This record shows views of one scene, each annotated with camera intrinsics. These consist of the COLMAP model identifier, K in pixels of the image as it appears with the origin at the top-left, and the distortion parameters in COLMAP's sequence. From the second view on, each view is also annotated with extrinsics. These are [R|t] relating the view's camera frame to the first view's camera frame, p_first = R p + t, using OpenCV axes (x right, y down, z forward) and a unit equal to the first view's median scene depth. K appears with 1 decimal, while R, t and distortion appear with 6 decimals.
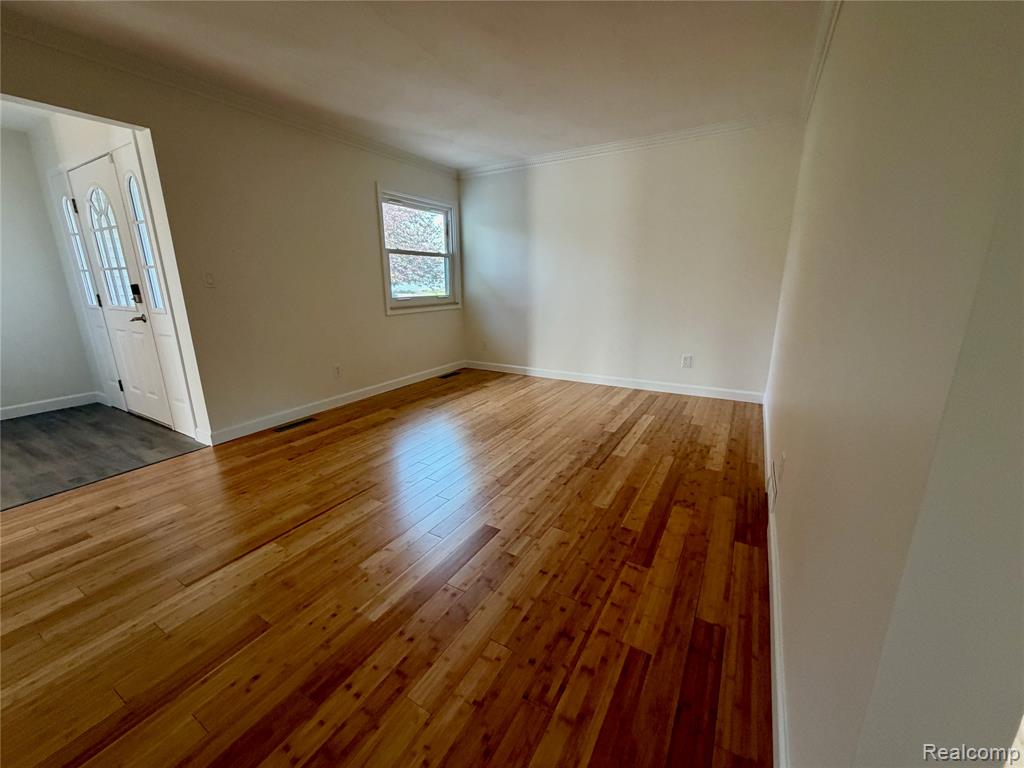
lens RADIAL K [[408.4, 0, 510.4], [0, 408.4, 382.8], [0, 0, 1]] dist [-0.000962, 0.000075]
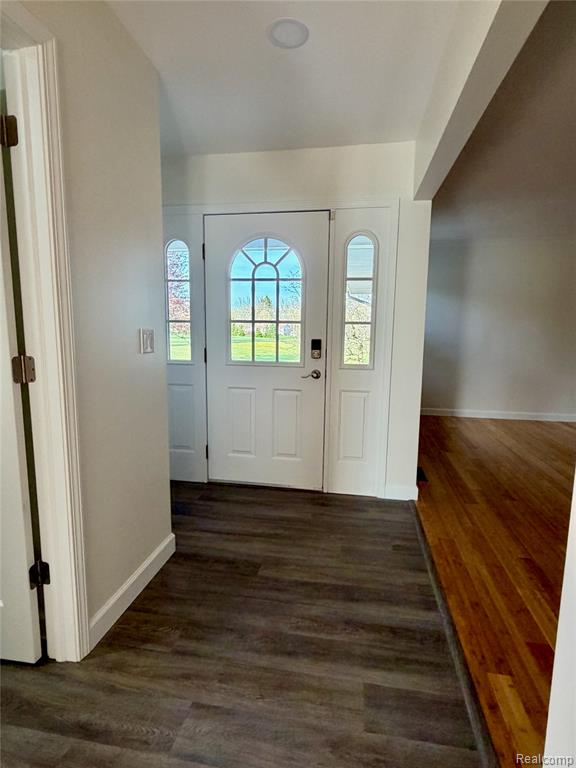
lens RADIAL K [[404.2, 0, 288.0], [0, 404.2, 384.0], [0, 0, 1]] dist [-0.000575, -0.000053]
pose [[0.935478, -0.030085, 0.352101, -1.315274], [0.069777, 0.992479, -0.100584, -0.046387], [-0.346427, 0.118662, 0.930542, 0.154570]]
